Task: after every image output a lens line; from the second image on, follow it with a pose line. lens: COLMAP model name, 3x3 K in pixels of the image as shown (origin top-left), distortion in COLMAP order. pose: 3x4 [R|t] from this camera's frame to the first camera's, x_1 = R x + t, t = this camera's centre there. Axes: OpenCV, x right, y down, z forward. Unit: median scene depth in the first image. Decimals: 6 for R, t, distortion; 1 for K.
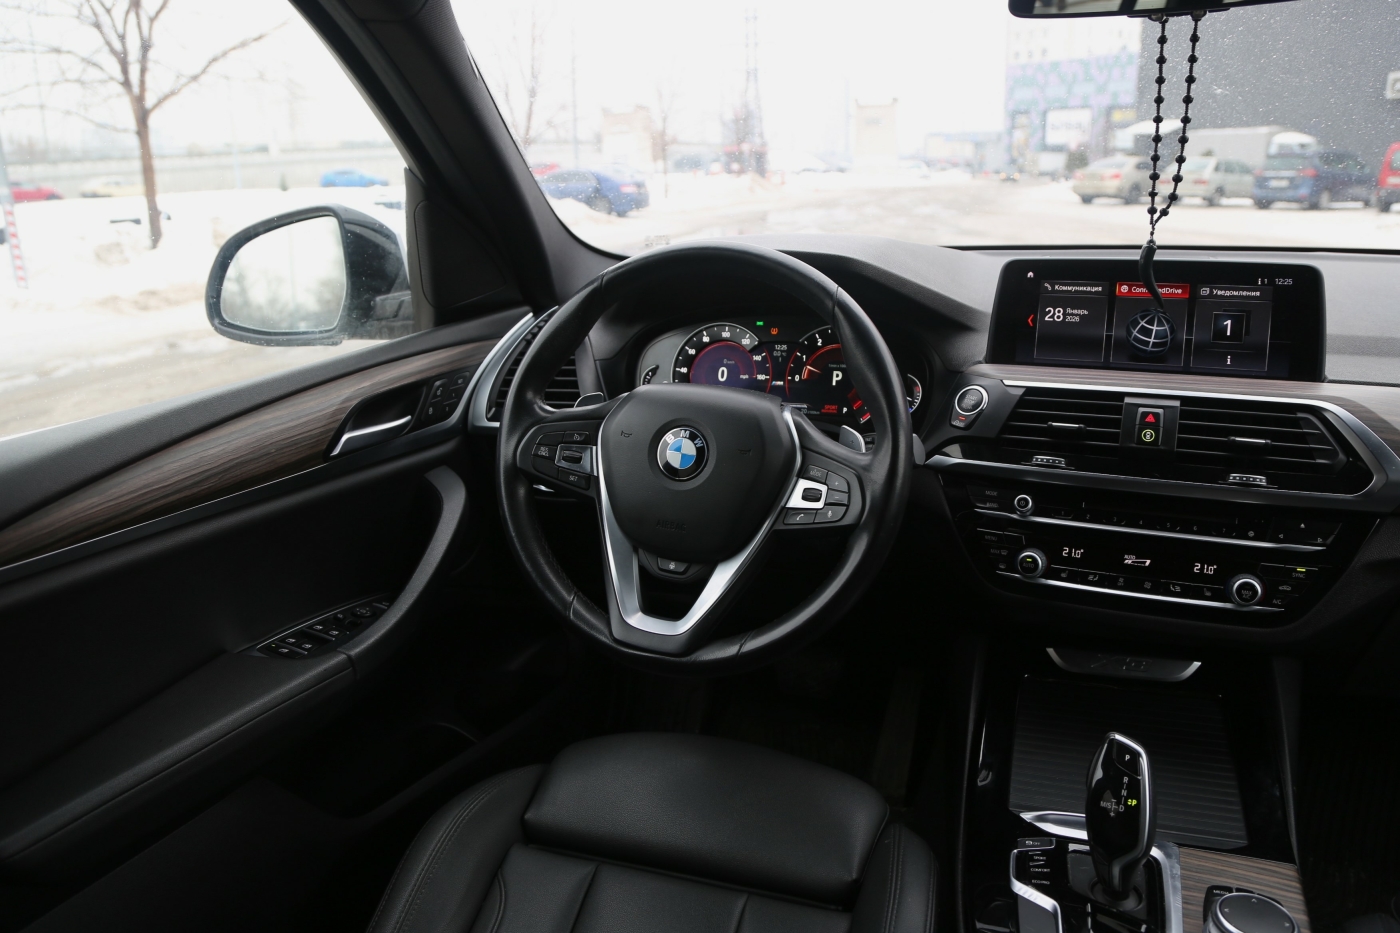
lens RADIAL K [[911.0, 0, 741.1], [0, 911.0, 453.9], [0, 0, 1]] dist [-0.122641, 0.052333]
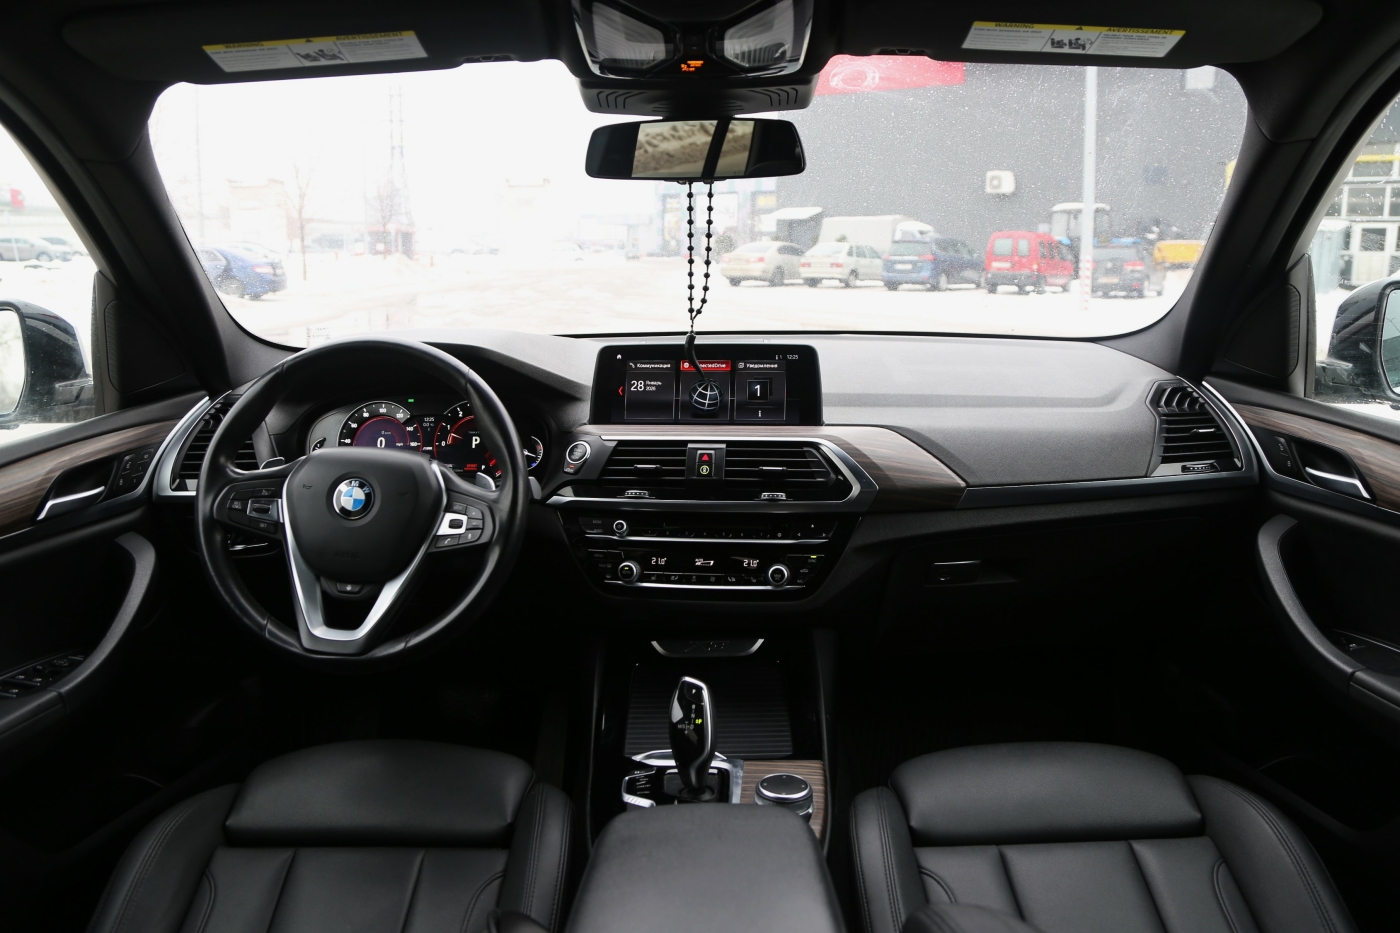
lens RADIAL K [[911.0, 0, 679.3], [0, 911.0, 441.3], [0, 0, 1]] dist [-0.122641, 0.052333]
pose [[0.952129, -0.036187, 0.303546, -0.007090], [0.067767, 0.993248, -0.094155, 0.064696], [-0.298090, 0.110218, 0.948153, -0.328109]]
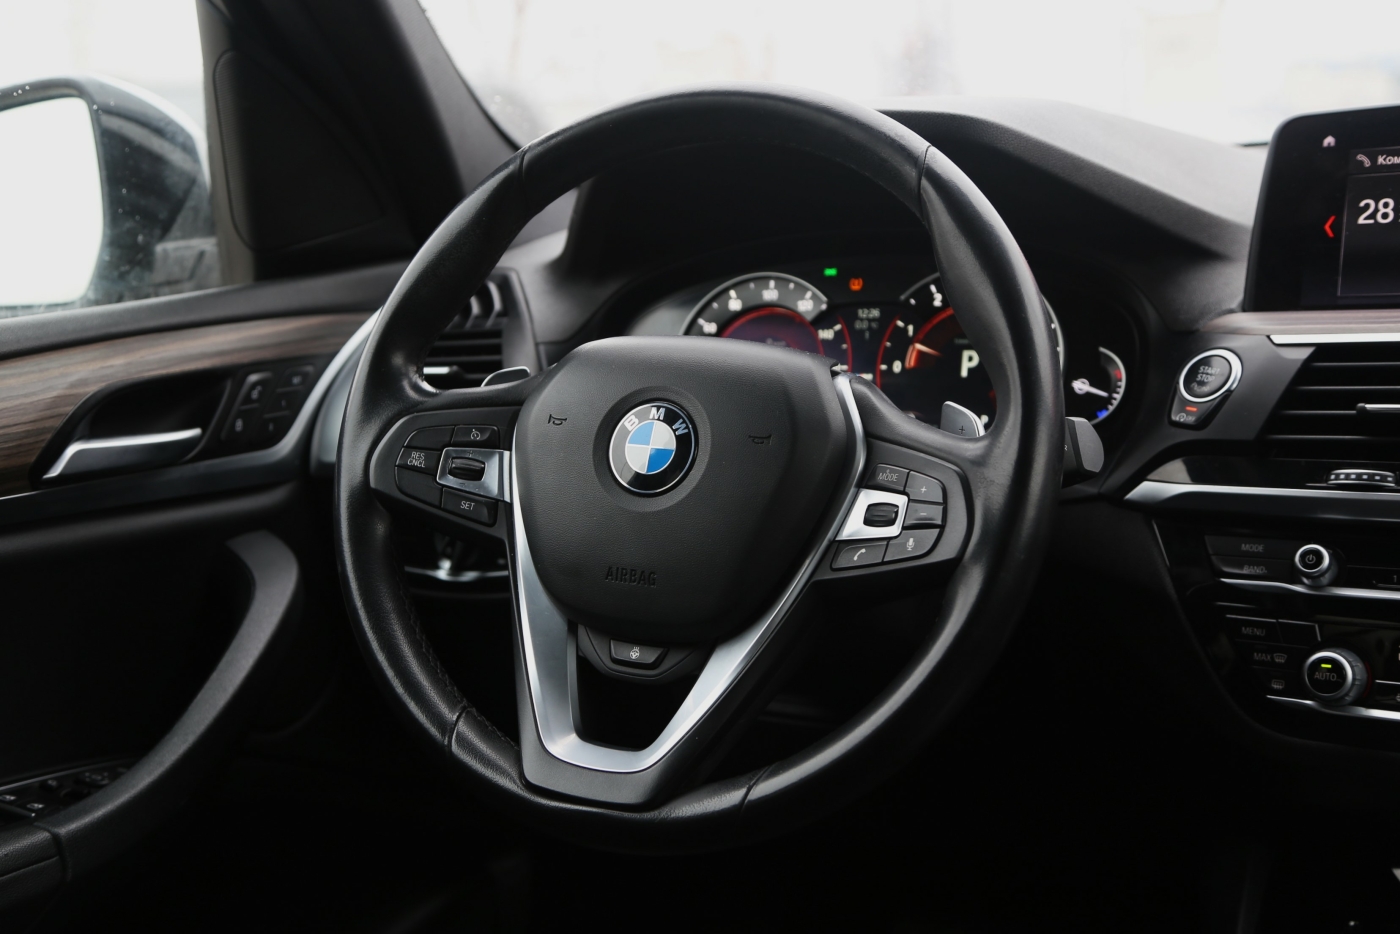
lens RADIAL K [[1730.2, 0, 696.1], [0, 1730.2, 488.6], [0, 0, 1]] dist [0.063330, 0.000000]
pose [[0.993027, -0.006828, -0.117692, 0.081373], [-0.005241, 0.994777, -0.101938, 0.123366], [0.117773, 0.101844, 0.987804, -0.044998]]
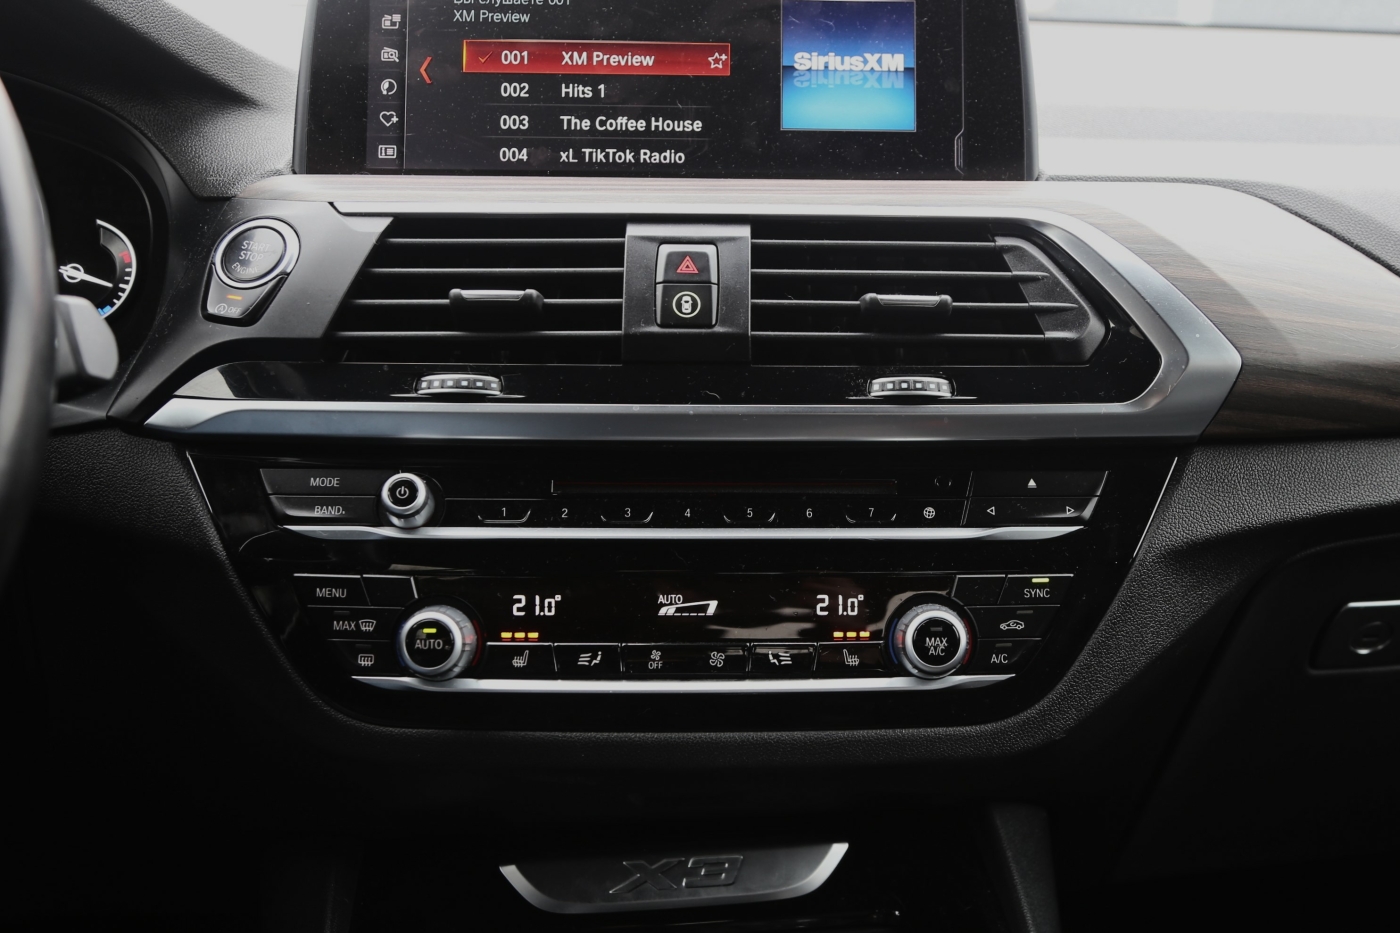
lens RADIAL K [[1680.0, 0, 762.9], [0, 1680.0, 480.2], [0, 0, 1]] dist [0.018941, 0.000000]
pose [[0.880261, -0.051863, 0.471648, 0.106526], [0.085582, 0.995060, -0.050309, 0.103924], [-0.466709, 0.084650, 0.880351, 0.281944]]
